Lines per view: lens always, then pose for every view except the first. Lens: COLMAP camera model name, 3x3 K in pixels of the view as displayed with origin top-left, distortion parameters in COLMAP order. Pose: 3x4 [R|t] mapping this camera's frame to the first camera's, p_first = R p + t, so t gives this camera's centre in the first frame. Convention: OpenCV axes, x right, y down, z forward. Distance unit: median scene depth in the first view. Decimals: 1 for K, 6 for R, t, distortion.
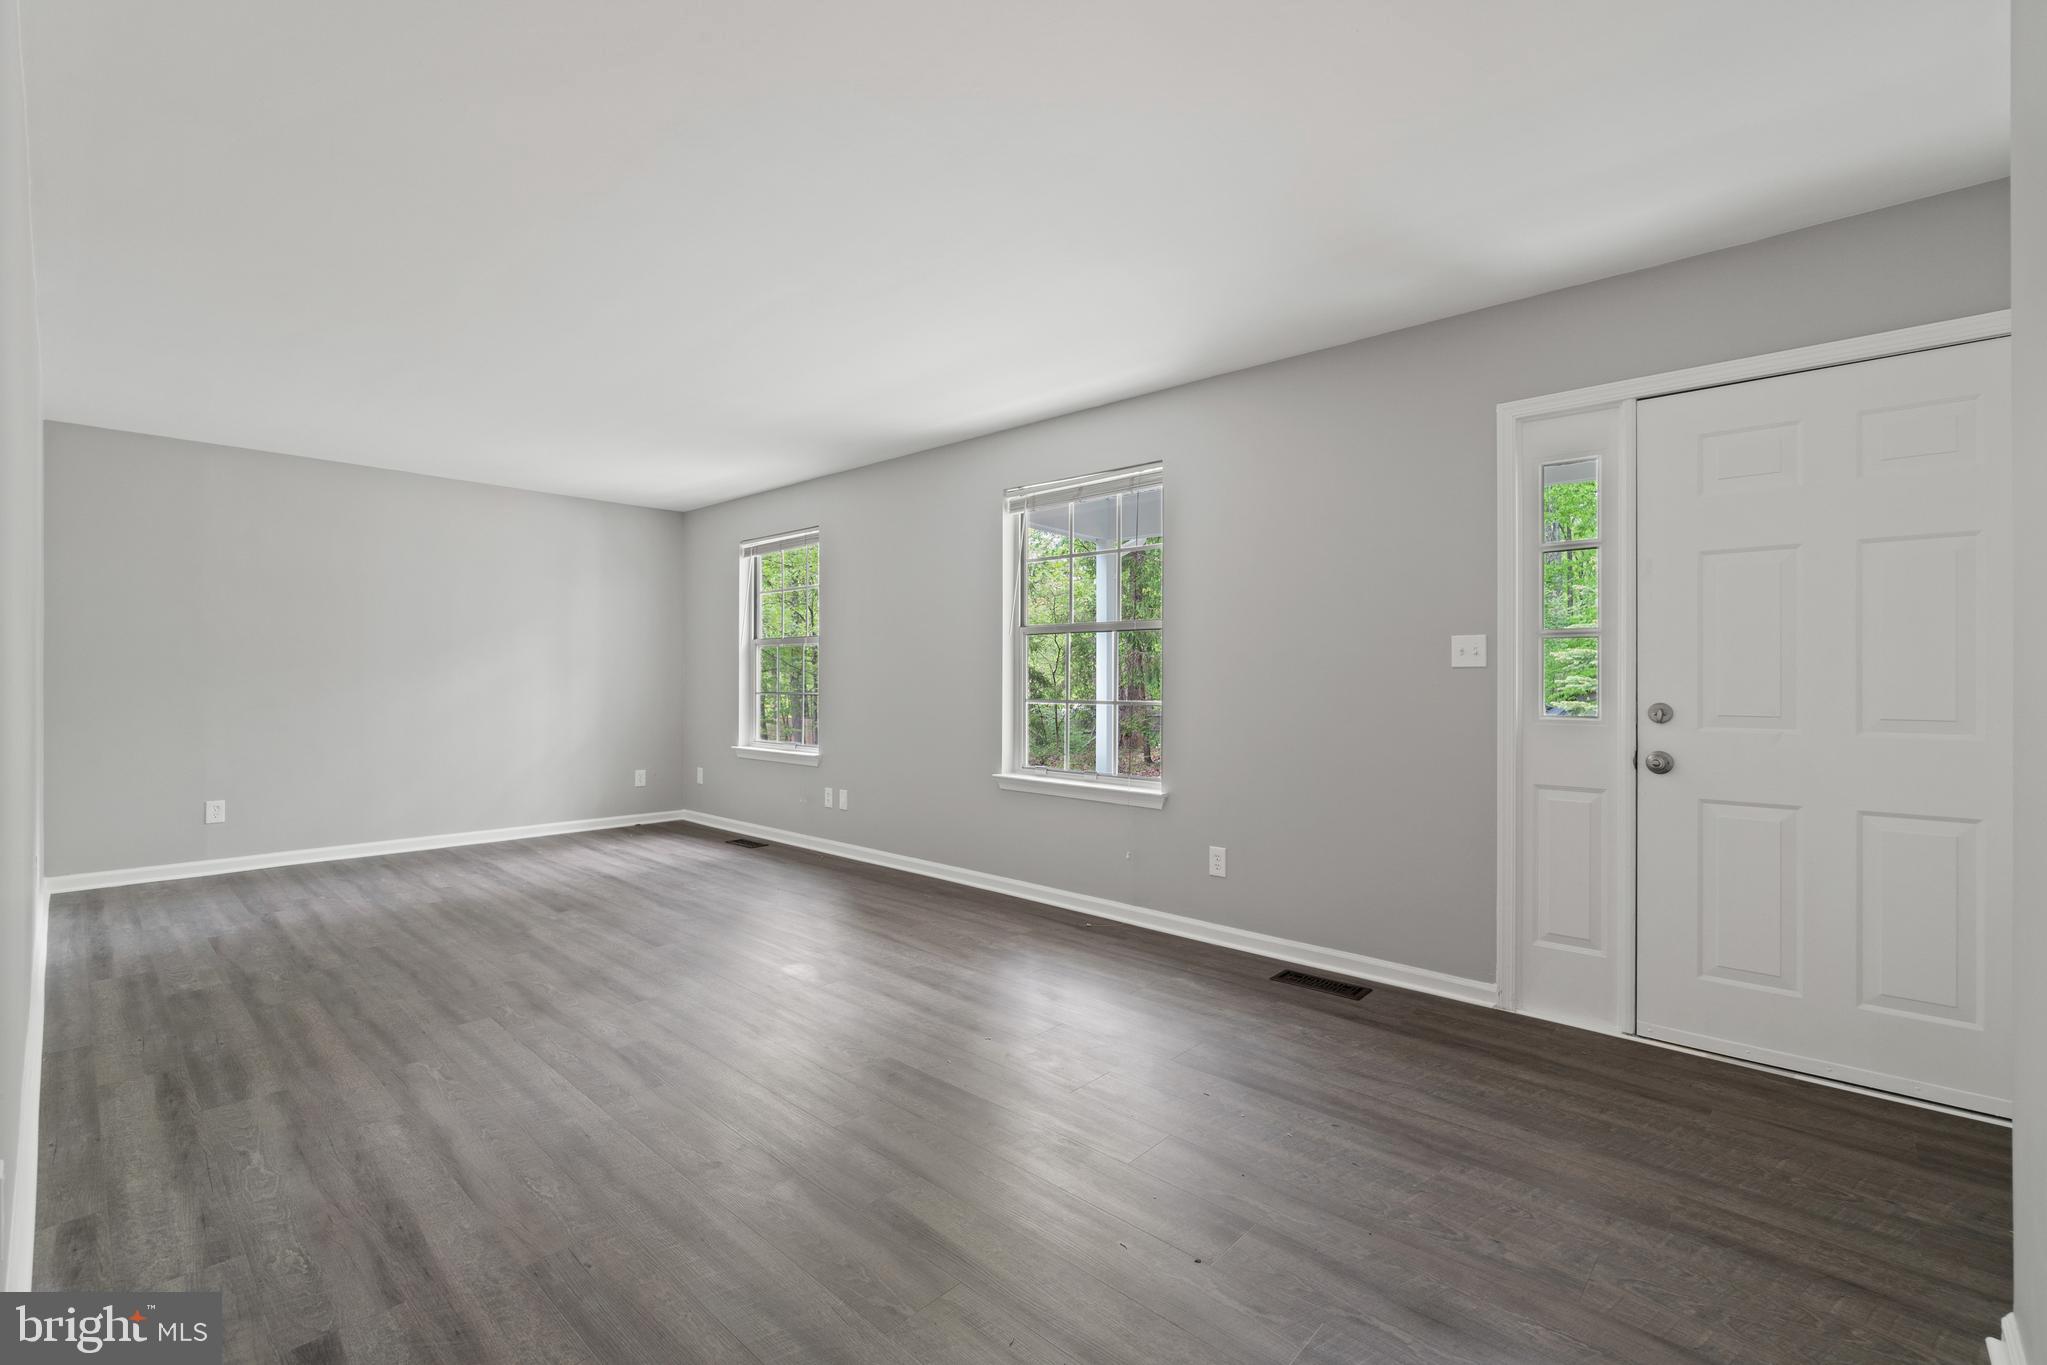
lens RADIAL K [[892.5, 0, 1032.7], [0, 892.5, 679.5], [0, 0, 1]] dist [-0.000581, 0.000319]
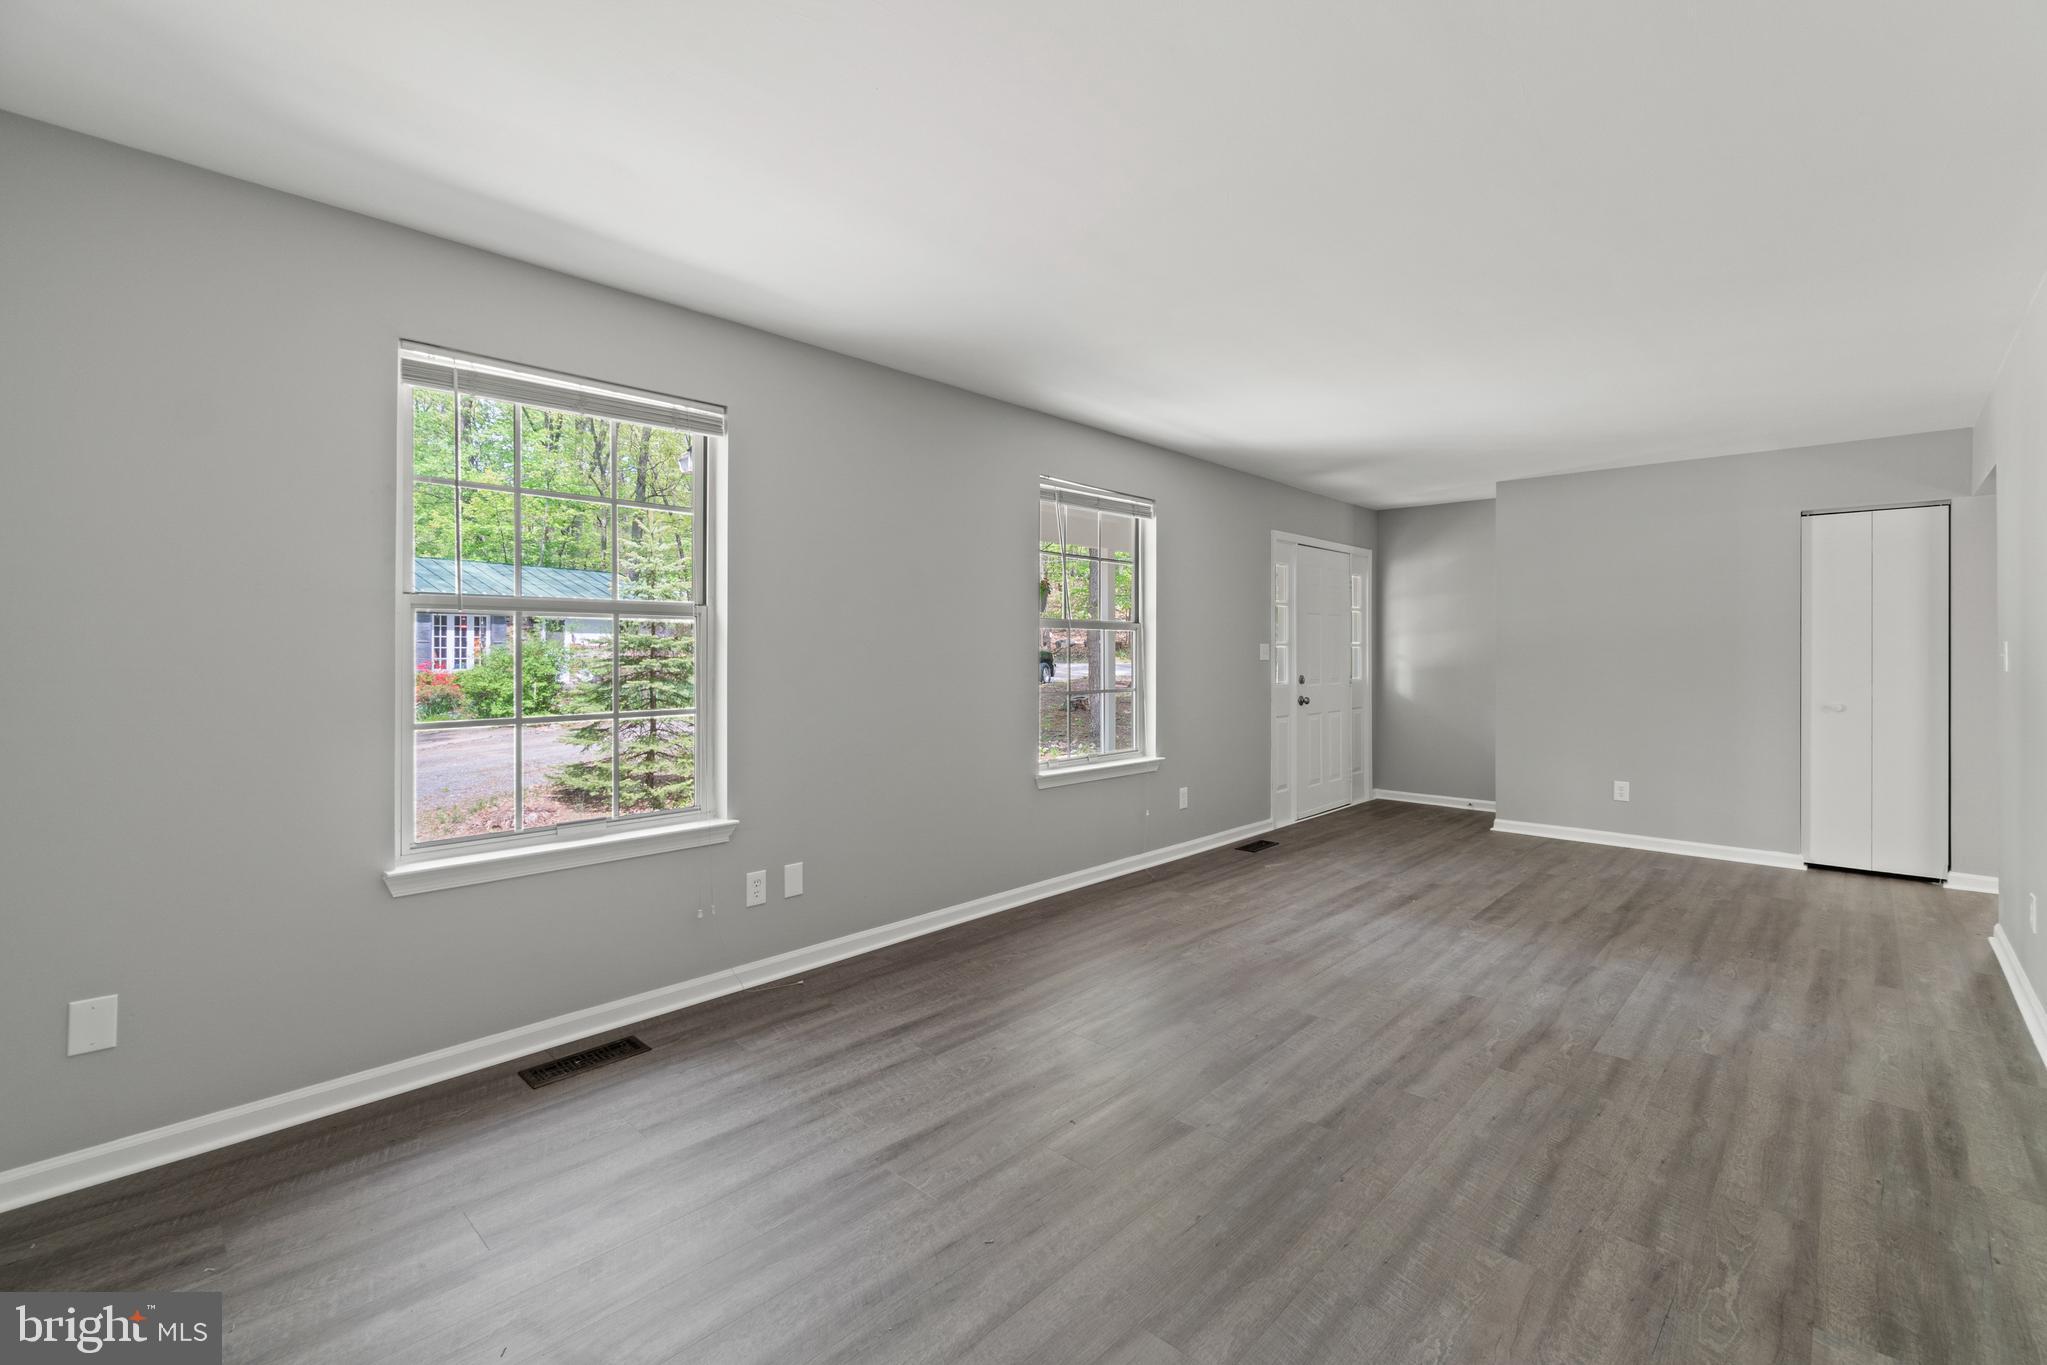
lens RADIAL K [[890.2, 0, 1023.5], [0, 890.2, 682.5], [0, 0, 1]] dist [-0.000112, 0.001059]
pose [[0.010510, -0.036616, 0.999274, -1.846449], [0.001340, 0.999329, 0.036604, -0.047407], [-0.999944, 0.000955, 0.010552, 1.913354]]
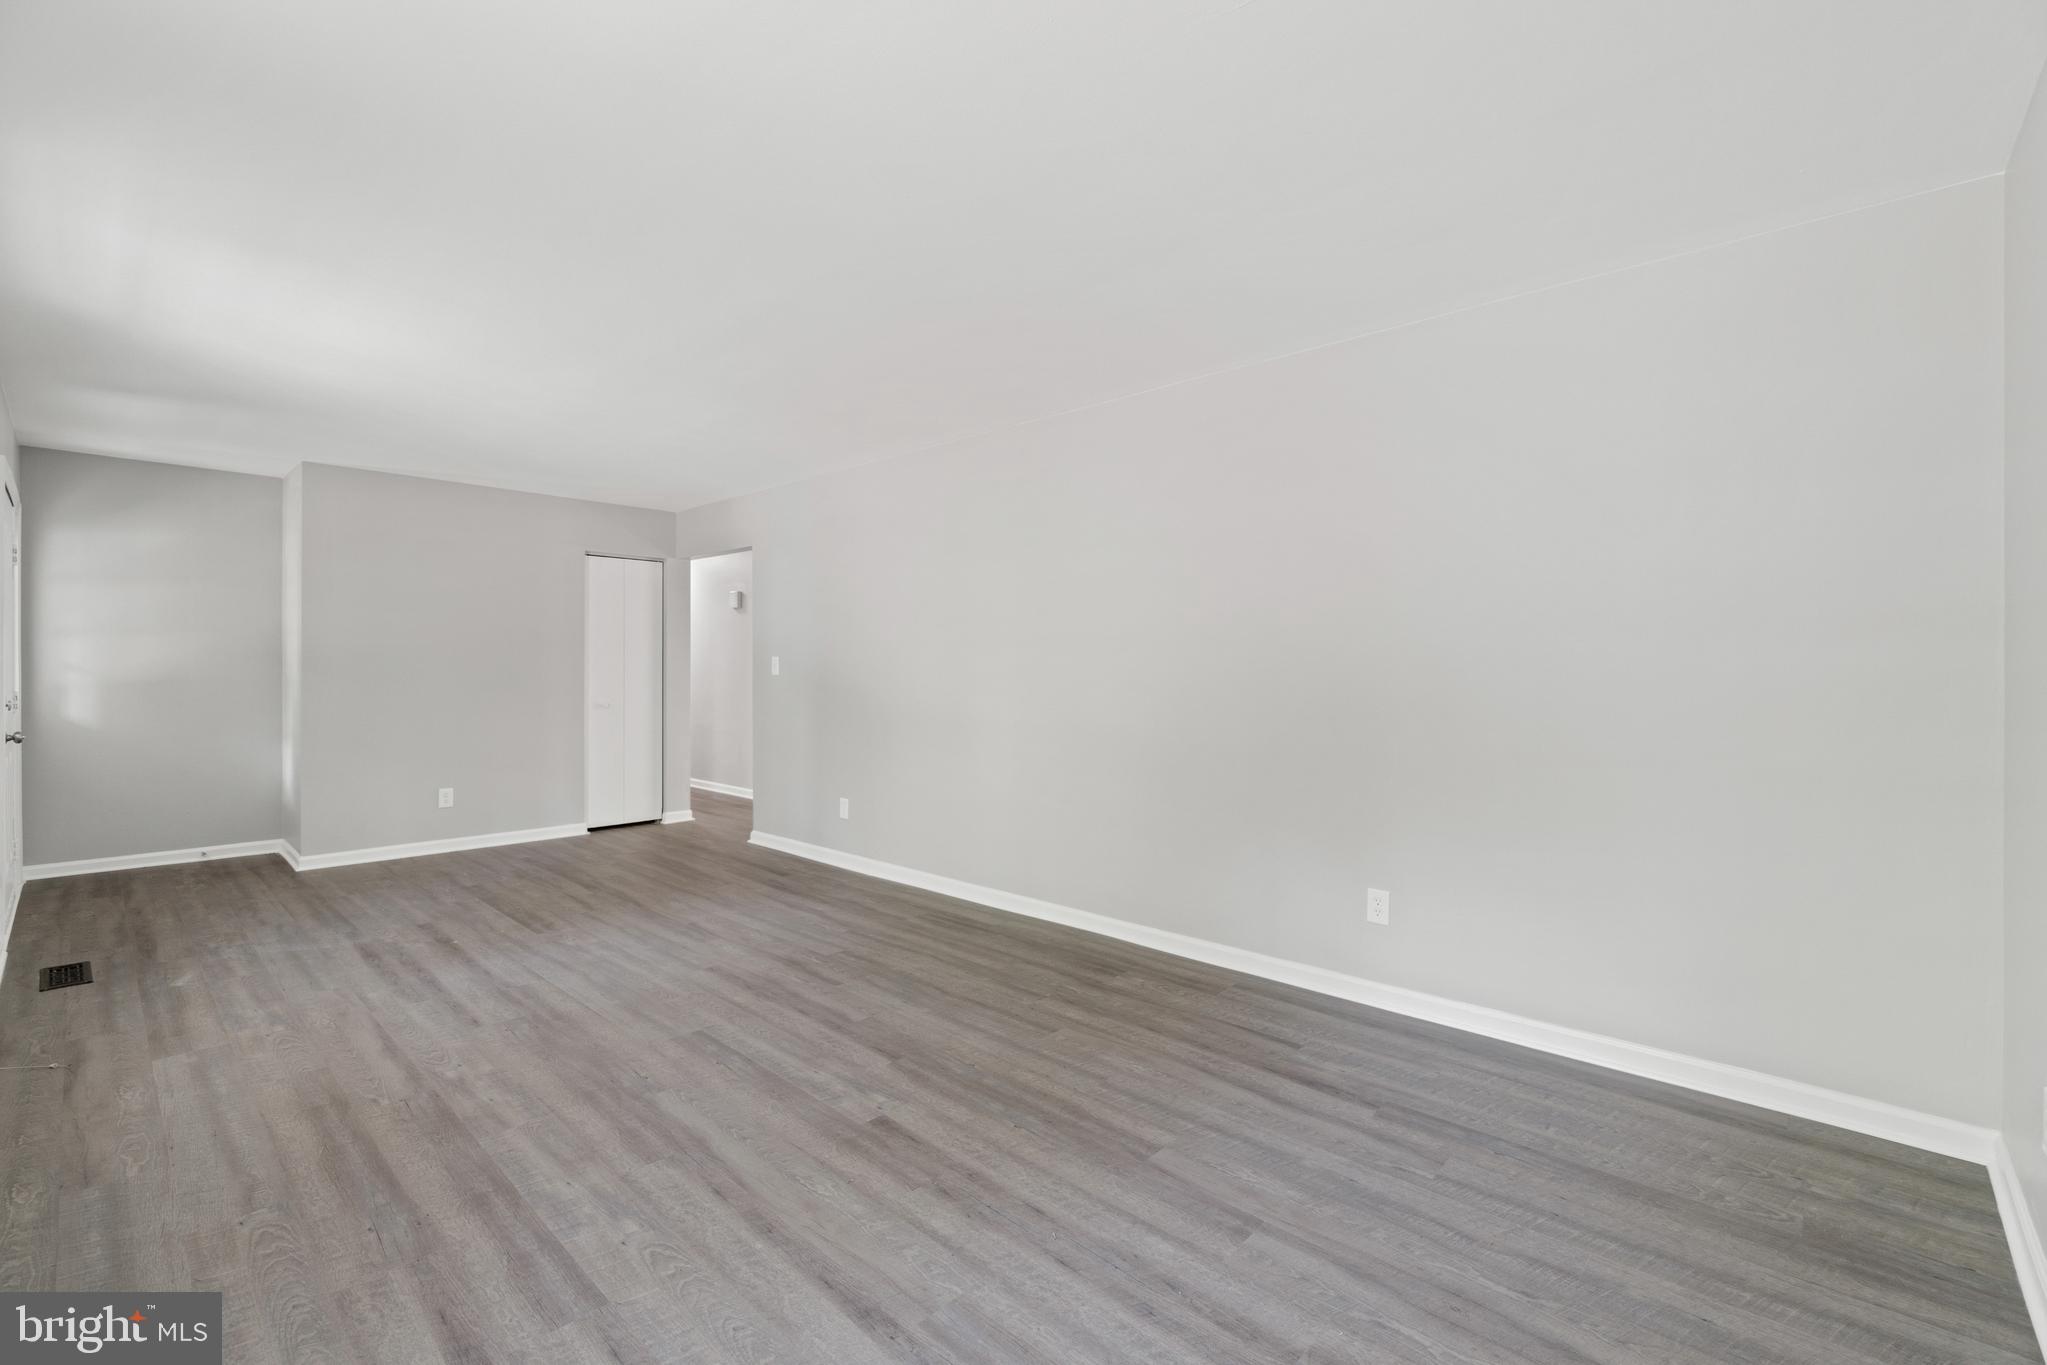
lens RADIAL K [[883.8, 0, 1033.3], [0, 883.8, 677.7], [0, 0, 1]] dist [-0.003363, -0.000179]
pose [[-0.999978, -0.006157, 0.002553, -1.091542], [-0.006115, 0.999851, 0.016137, -0.043164], [-0.002652, 0.016121, -0.999867, 2.708204]]
